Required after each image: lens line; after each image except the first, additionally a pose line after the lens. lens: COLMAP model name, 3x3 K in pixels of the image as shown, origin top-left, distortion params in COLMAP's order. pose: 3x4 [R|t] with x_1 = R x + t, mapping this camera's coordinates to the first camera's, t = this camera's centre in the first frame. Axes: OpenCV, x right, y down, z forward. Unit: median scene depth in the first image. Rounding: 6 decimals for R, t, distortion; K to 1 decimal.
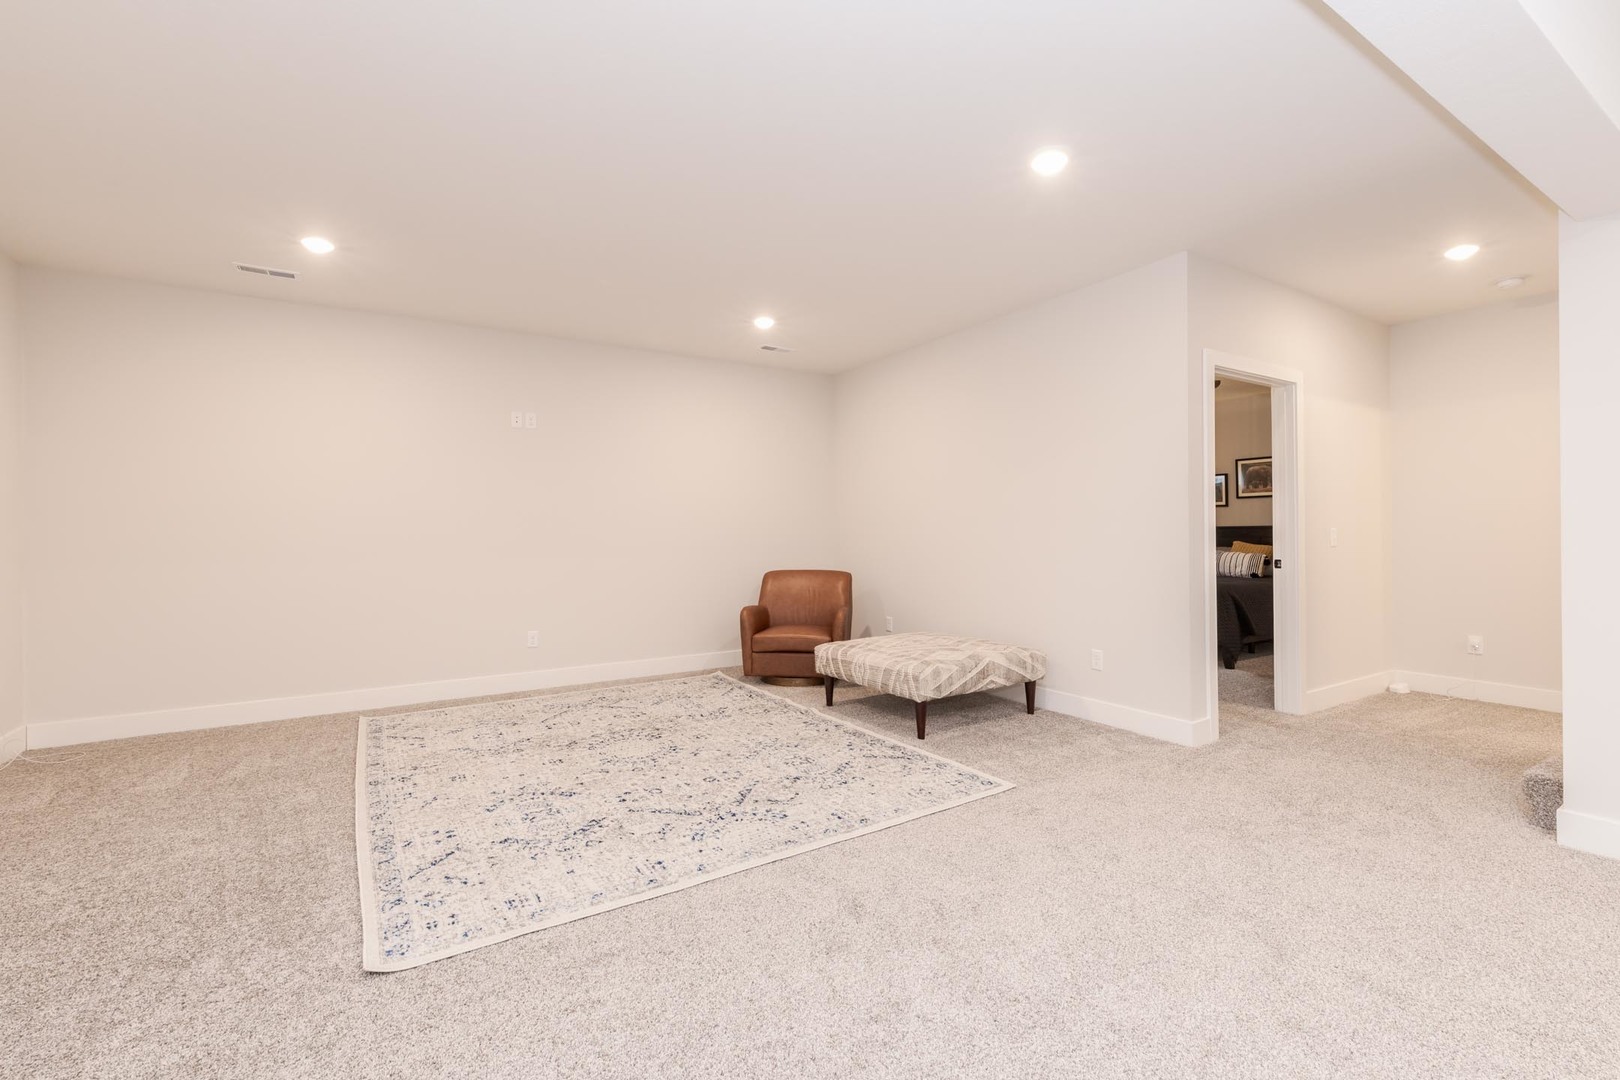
lens RADIAL K [[689.4, 0, 816.3], [0, 689.4, 545.0], [0, 0, 1]] dist [0.001877, -0.000042]
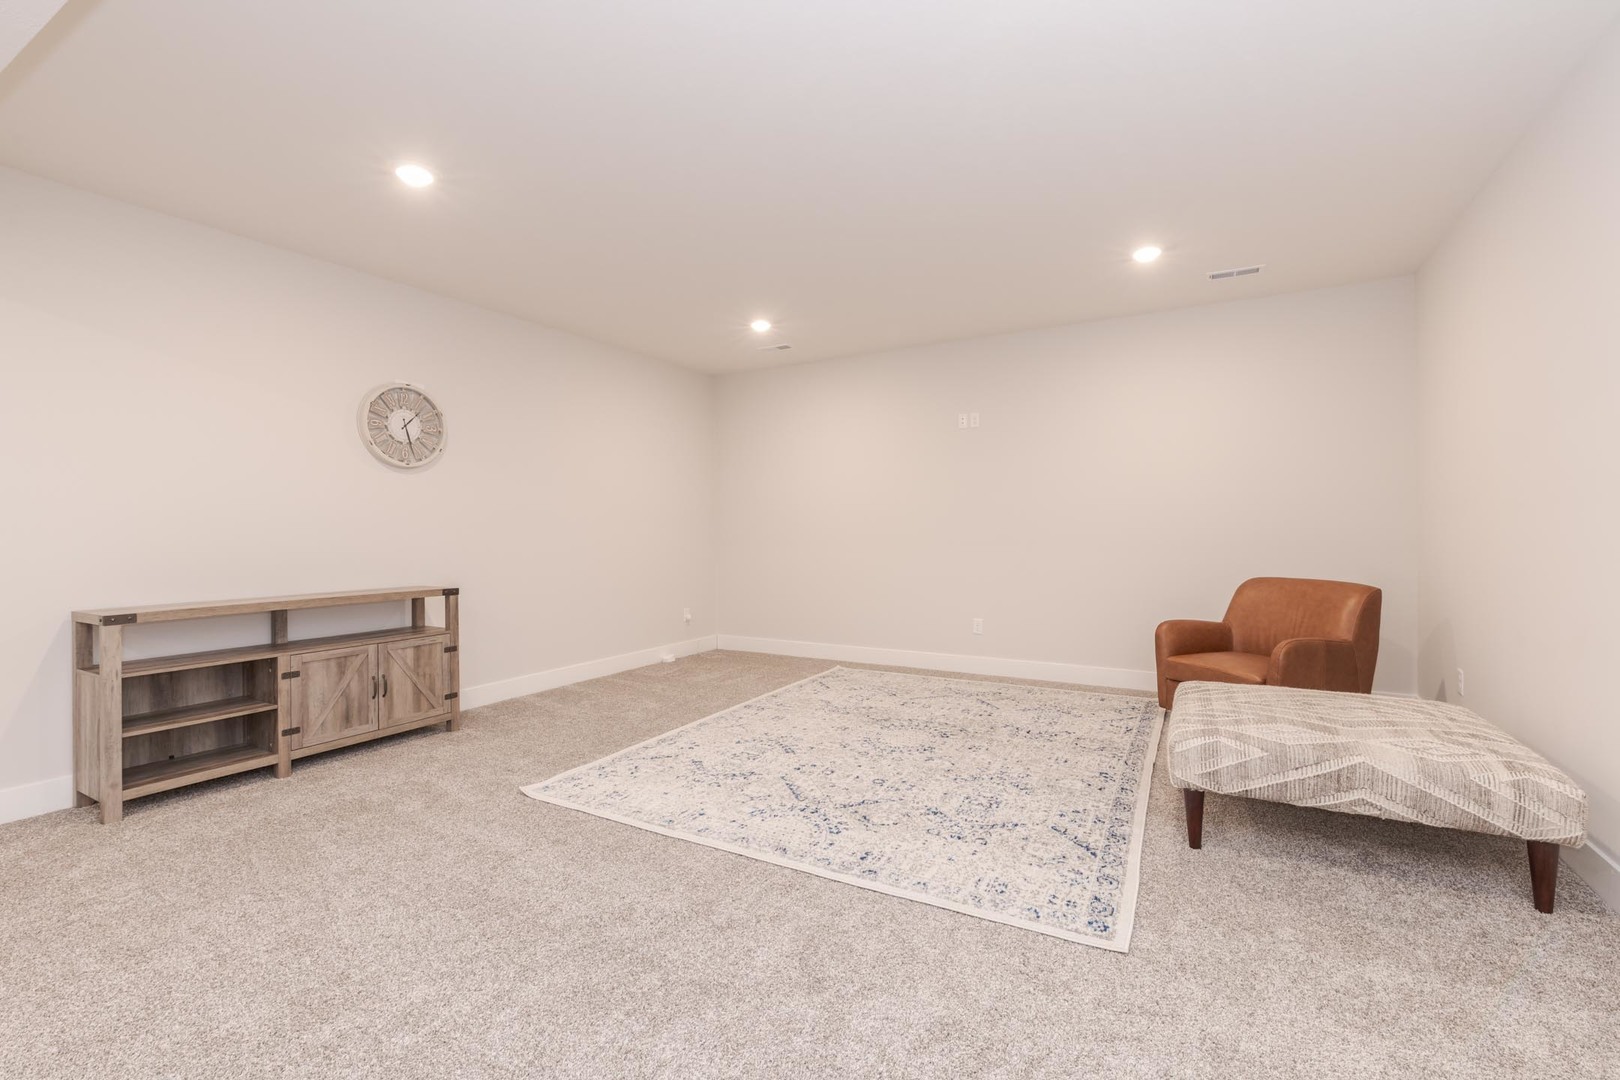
lens RADIAL K [[689.4, 0, 814.6], [0, 689.4, 526.5], [0, 0, 1]] dist [0.001877, -0.000042]
pose [[0.479319, 0.001552, -0.877639, 0.607885], [-0.007705, 0.999967, -0.002439, -0.016907], [0.877607, 0.007931, 0.479315, 0.414111]]
